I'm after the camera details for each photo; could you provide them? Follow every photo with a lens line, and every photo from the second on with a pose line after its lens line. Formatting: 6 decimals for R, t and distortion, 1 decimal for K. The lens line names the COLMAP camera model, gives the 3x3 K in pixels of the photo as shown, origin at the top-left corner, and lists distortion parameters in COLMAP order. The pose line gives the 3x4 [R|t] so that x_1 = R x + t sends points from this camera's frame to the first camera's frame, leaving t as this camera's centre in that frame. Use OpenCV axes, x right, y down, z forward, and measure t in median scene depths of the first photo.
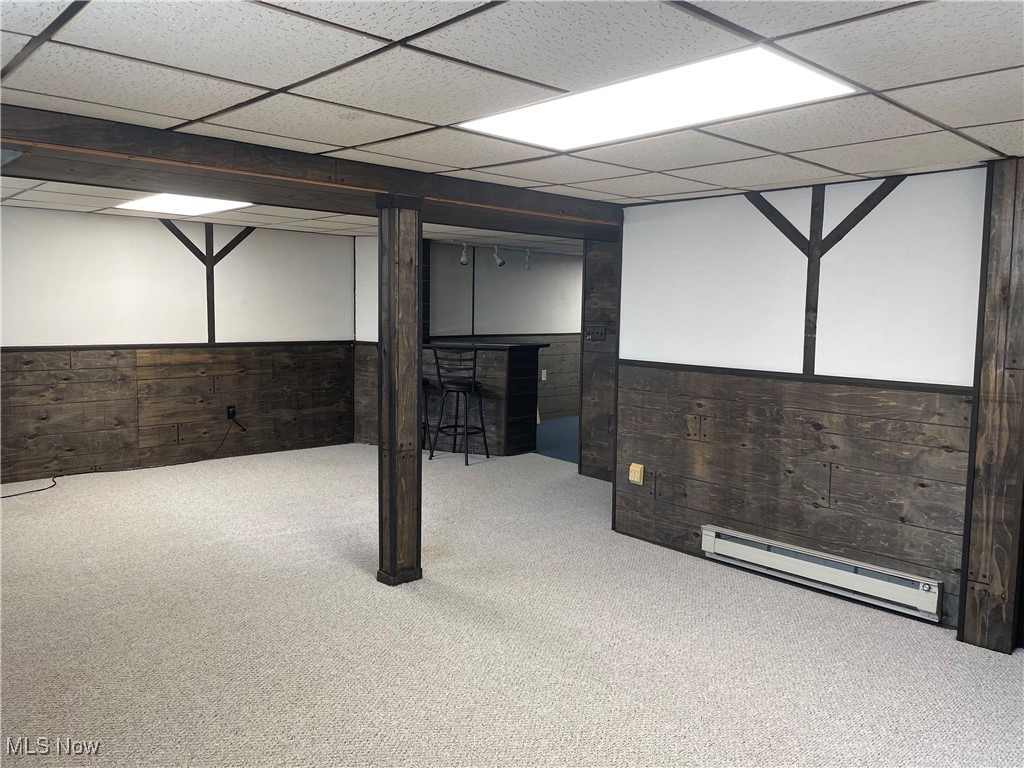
lens RADIAL K [[774.1, 0, 515.9], [0, 774.1, 369.8], [0, 0, 1]] dist [0.090416, -0.109583]
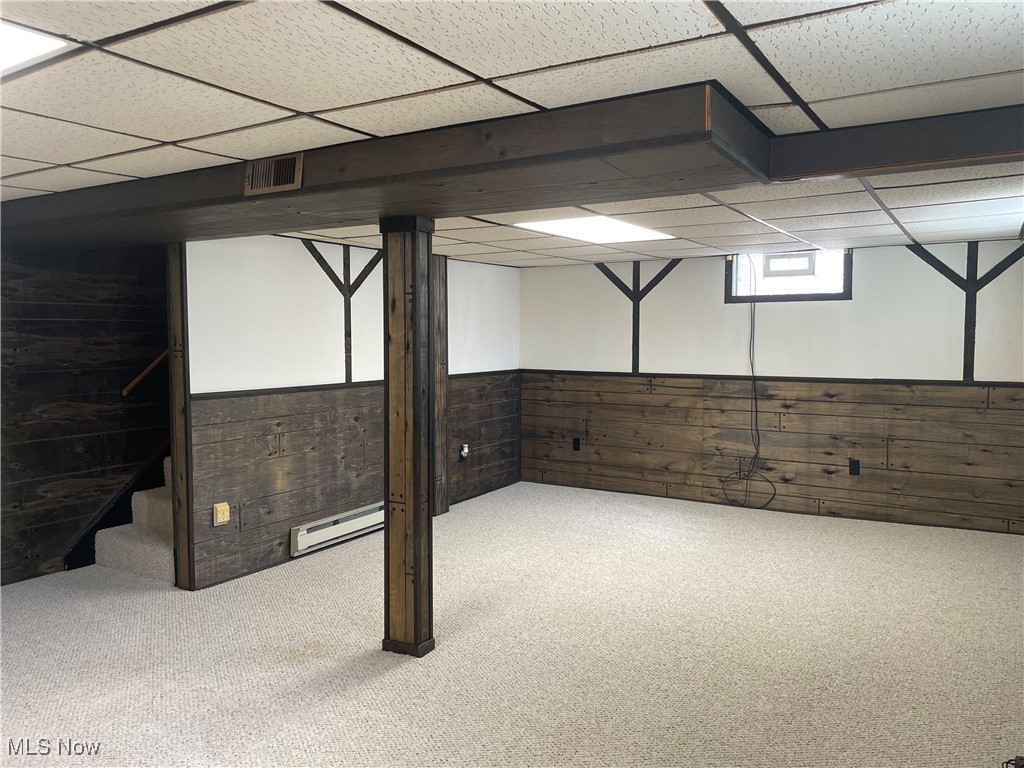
lens RADIAL K [[774.1, 0, 515.4], [0, 774.1, 381.6], [0, 0, 1]] dist [0.090416, -0.109583]
pose [[-0.277122, -0.077615, 0.957695, -0.872003], [0.073235, 0.992126, 0.101597, -0.097621], [-0.958040, 0.098291, -0.269256, 0.947114]]
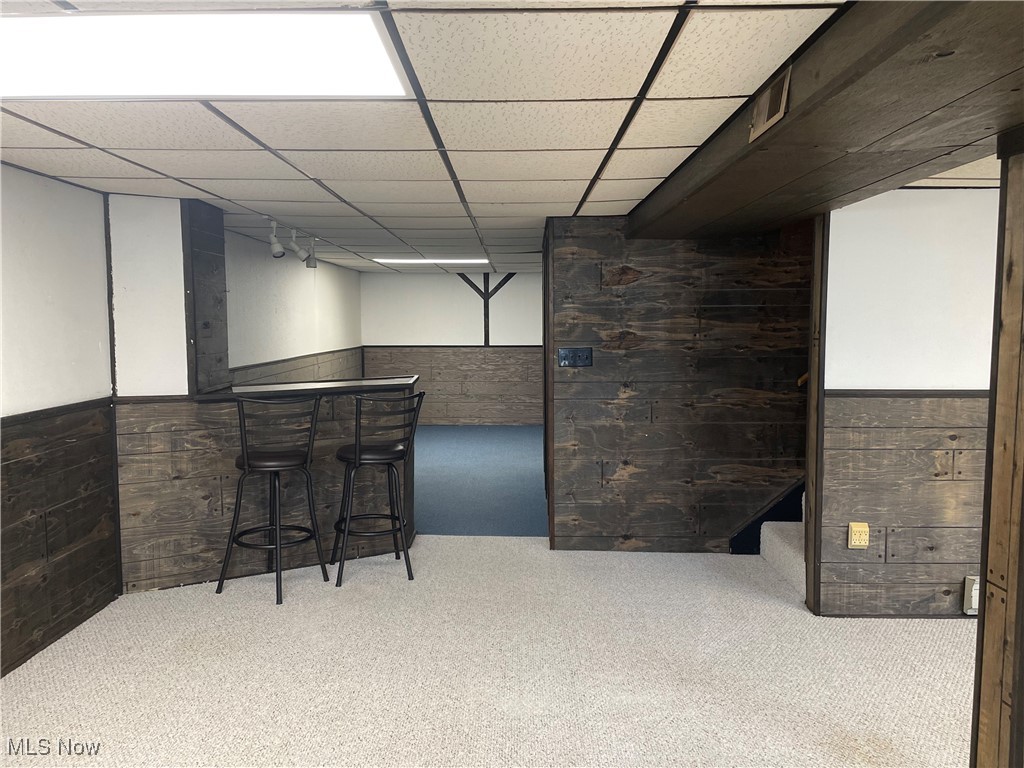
lens RADIAL K [[774.1, 0, 513.8], [0, 774.1, 381.5], [0, 0, 1]] dist [0.090416, -0.109583]
pose [[0.676494, -0.078103, 0.732295, -0.673143], [0.074512, 0.996517, 0.037450, -0.078098], [-0.732669, 0.029231, 0.679957, 0.752196]]
